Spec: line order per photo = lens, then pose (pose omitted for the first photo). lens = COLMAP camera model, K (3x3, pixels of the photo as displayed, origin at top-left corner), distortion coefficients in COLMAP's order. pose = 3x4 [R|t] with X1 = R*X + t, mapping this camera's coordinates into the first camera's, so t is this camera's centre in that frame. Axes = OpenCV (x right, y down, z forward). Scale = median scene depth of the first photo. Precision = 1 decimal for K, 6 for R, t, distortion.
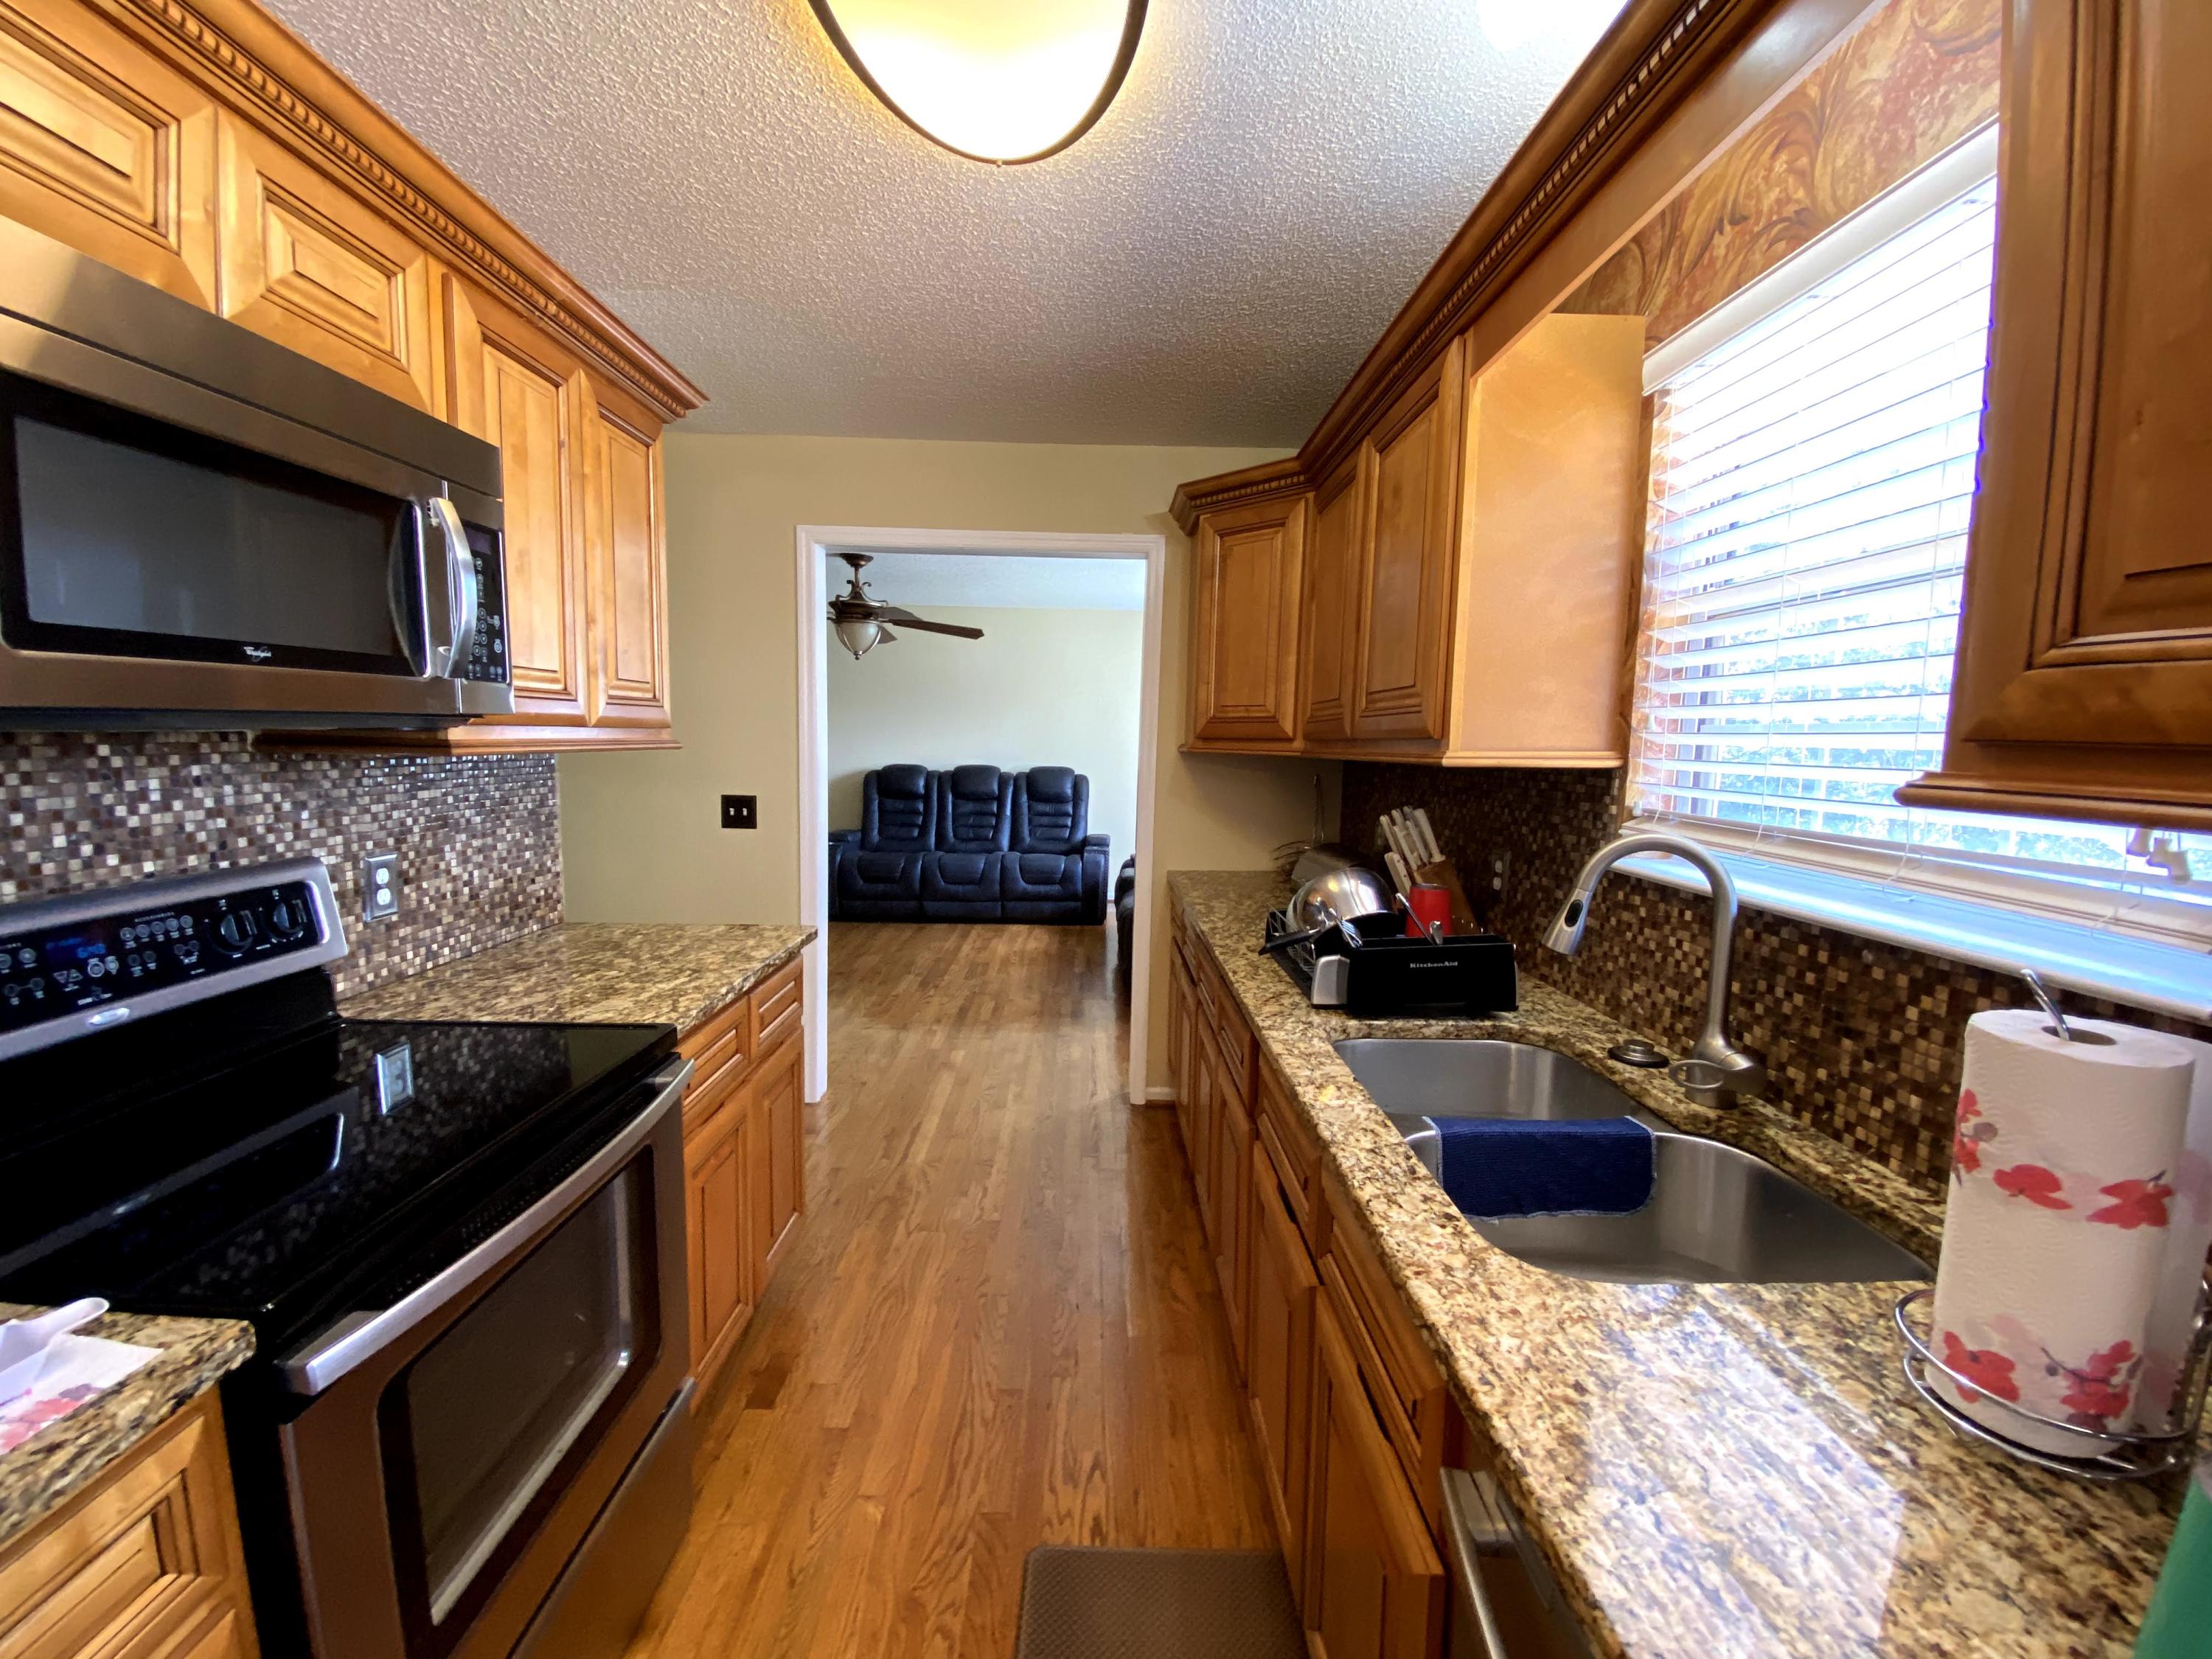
lens RADIAL K [[886.3, 0, 1106.0], [0, 886.3, 829.5], [0, 0, 1]] dist [0.047633, -0.033302]
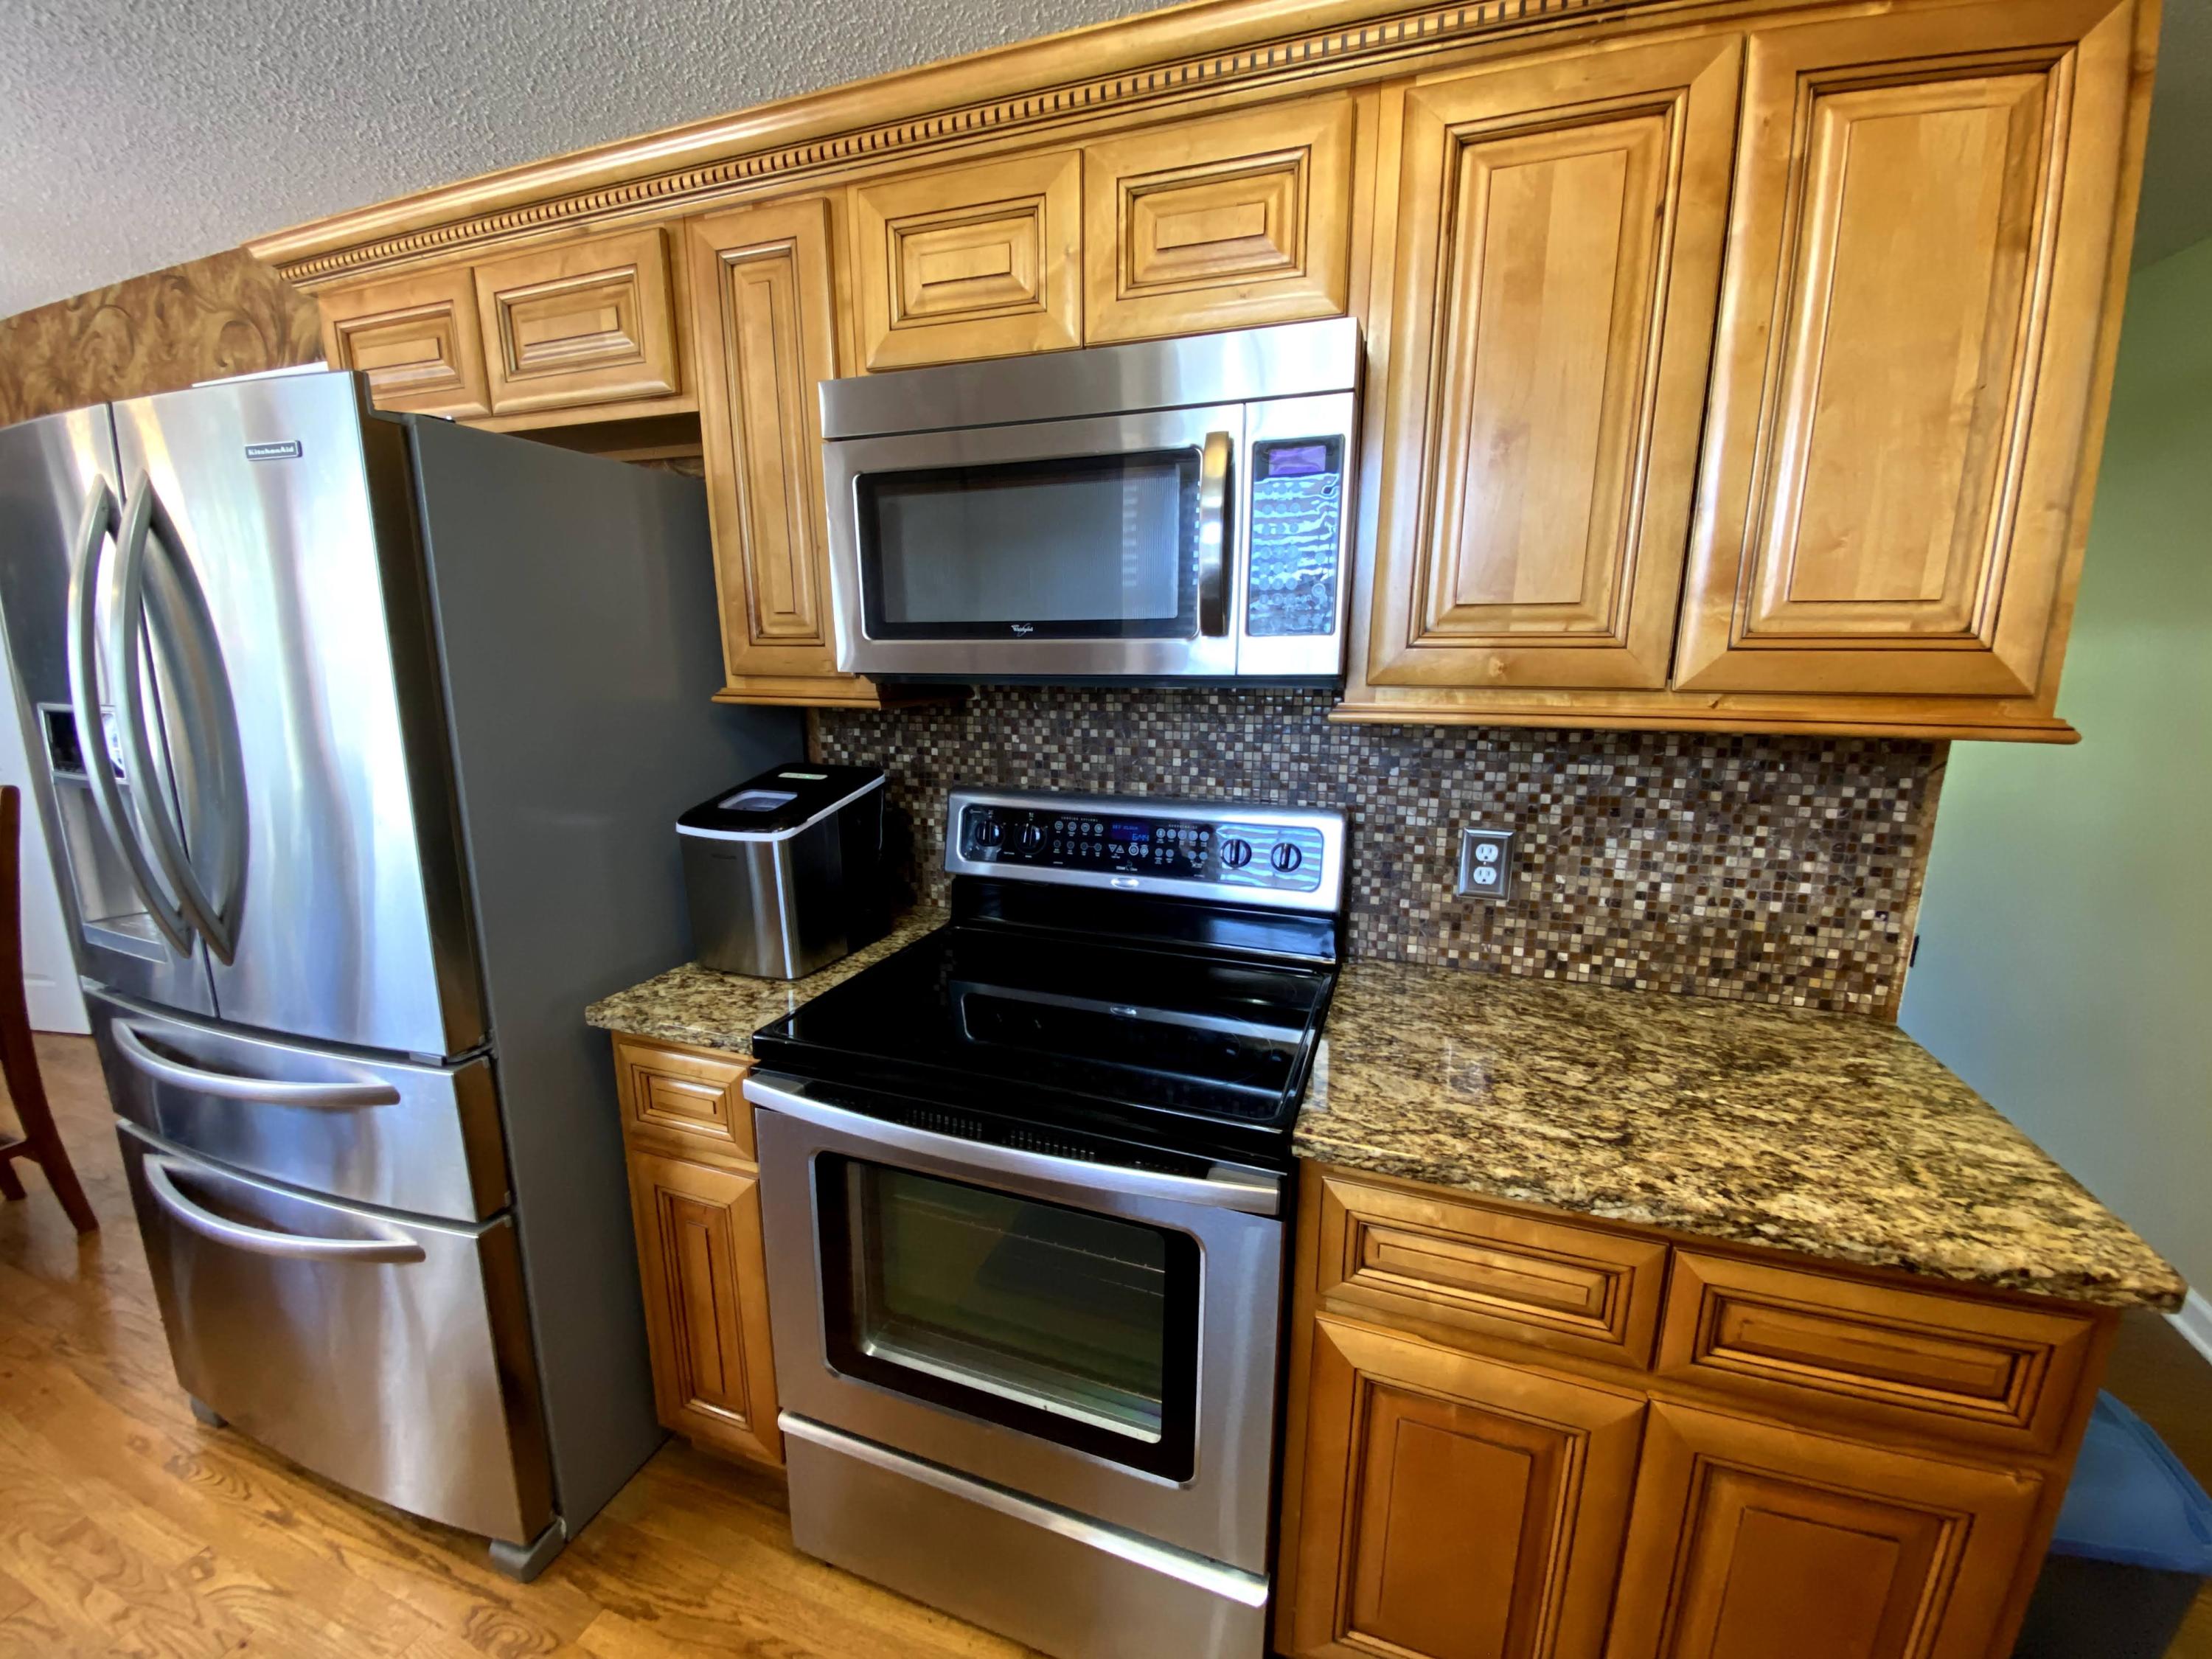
lens RADIAL K [[886.3, 0, 1106.0], [0, 886.3, 829.5], [0, 0, 1]] dist [0.047633, -0.033302]
pose [[-0.368410, 0.166842, -0.914570, 0.139672], [-0.103417, 0.970304, 0.218668, -0.127065], [0.923894, 0.175142, -0.340215, 0.970506]]
